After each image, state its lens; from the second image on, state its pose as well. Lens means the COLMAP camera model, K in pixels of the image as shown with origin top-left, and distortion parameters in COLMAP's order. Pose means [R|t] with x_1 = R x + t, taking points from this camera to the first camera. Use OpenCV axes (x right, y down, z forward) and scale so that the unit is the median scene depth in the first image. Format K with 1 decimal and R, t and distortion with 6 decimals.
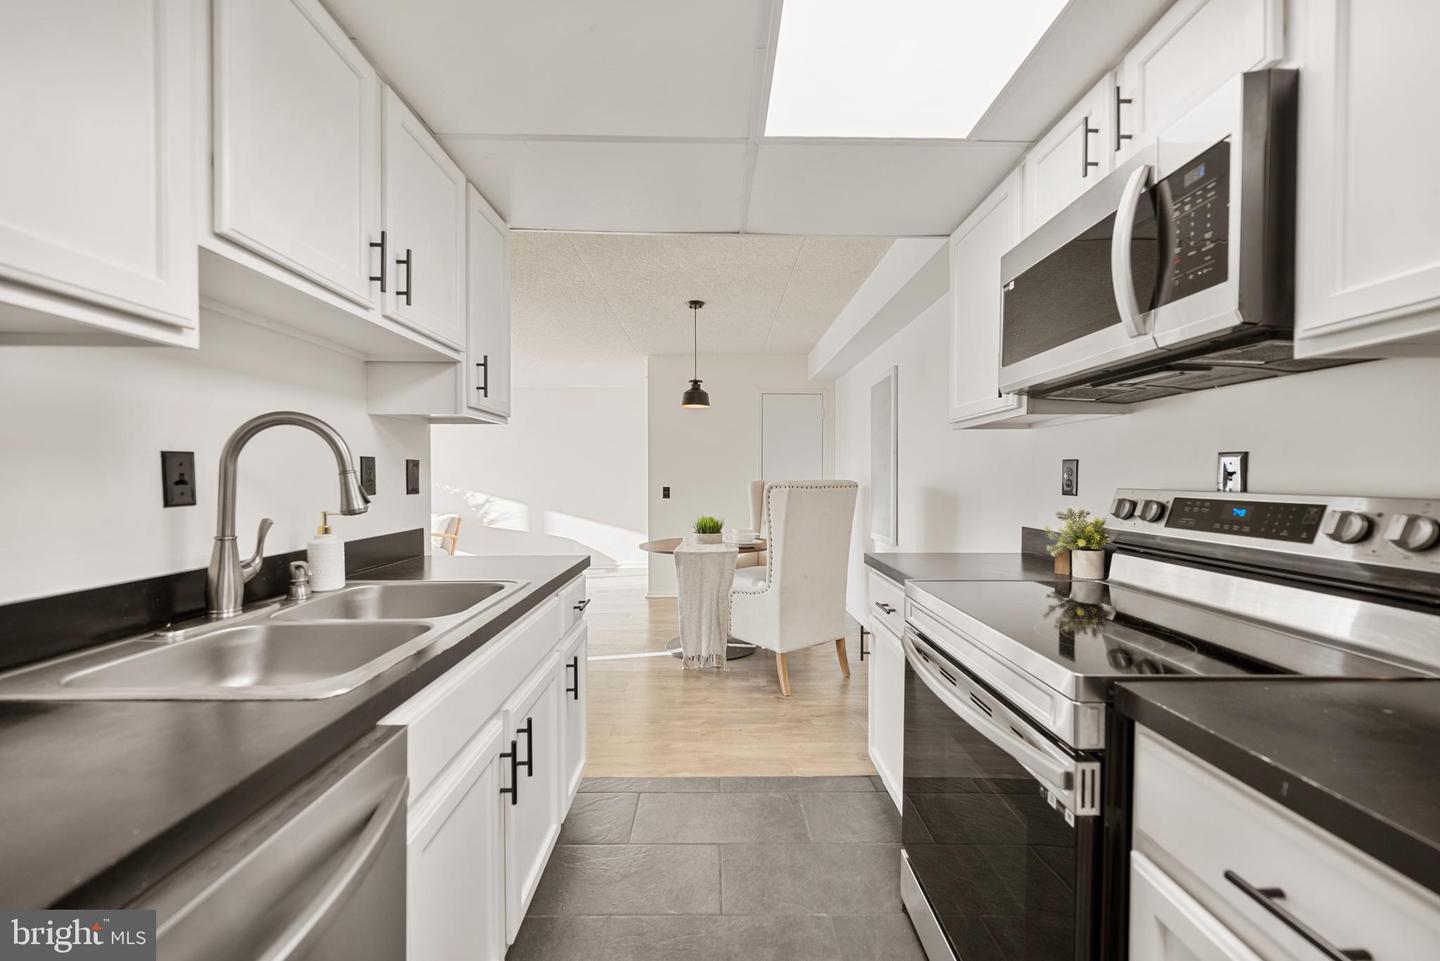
lens RADIAL K [[578.2, 0, 713.1], [0, 578.2, 484.9], [0, 0, 1]] dist [0.001970, 0.000351]
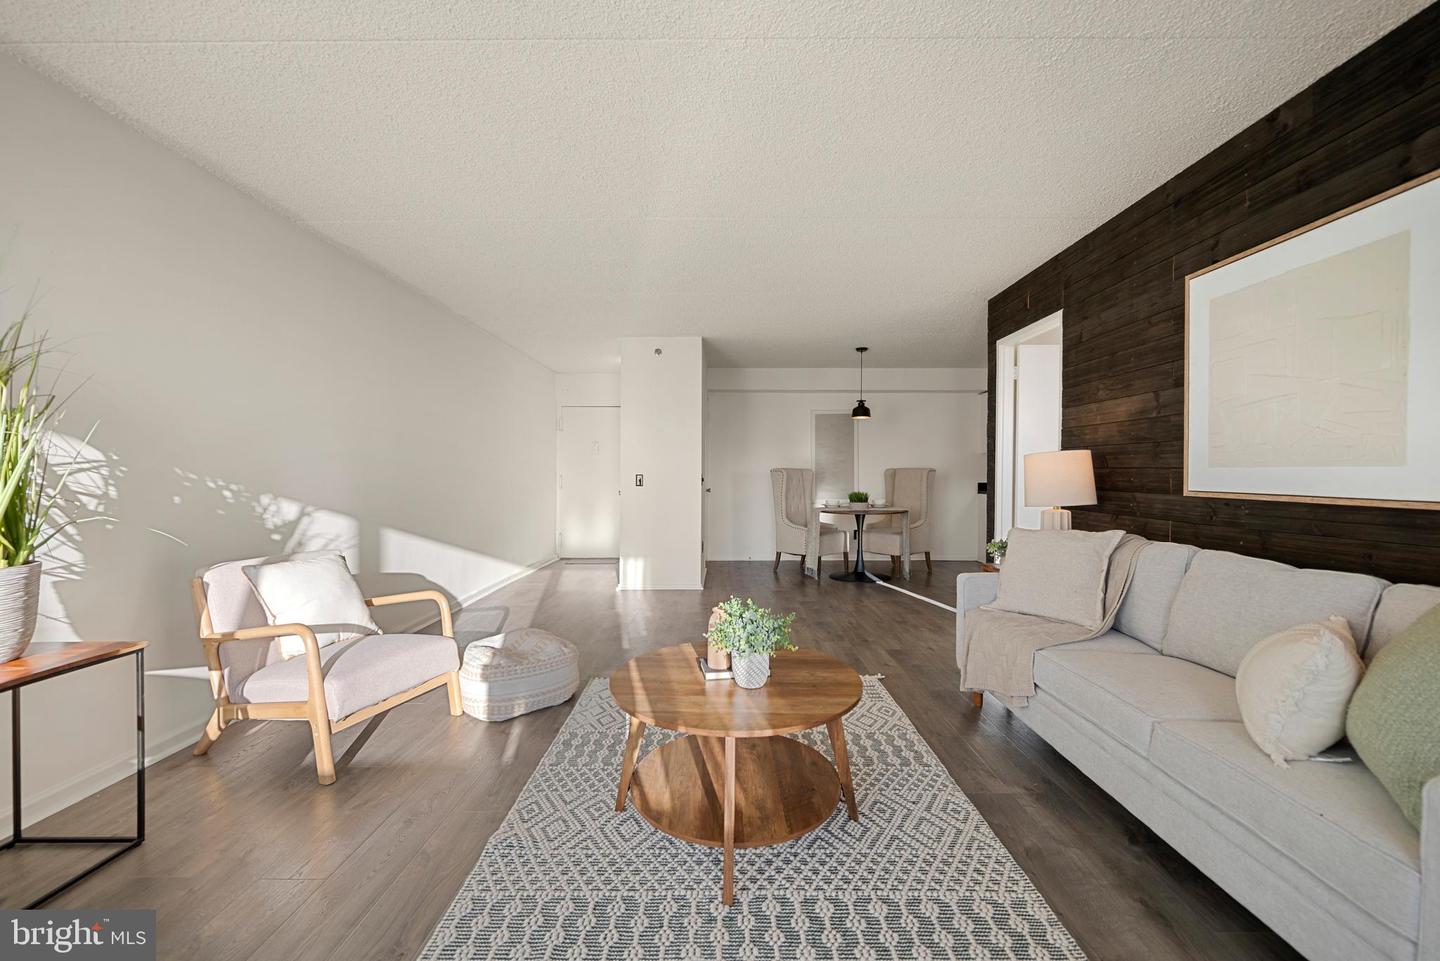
lens RADIAL K [[578.2, 0, 713.1], [0, 578.2, 484.9], [0, 0, 1]] dist [0.001970, 0.000351]
pose [[0.007309, -0.022760, 0.999714, -3.106863], [0.010173, 0.999691, 0.022686, 0.001719], [-0.999922, 0.010004, 0.007538, 2.788653]]
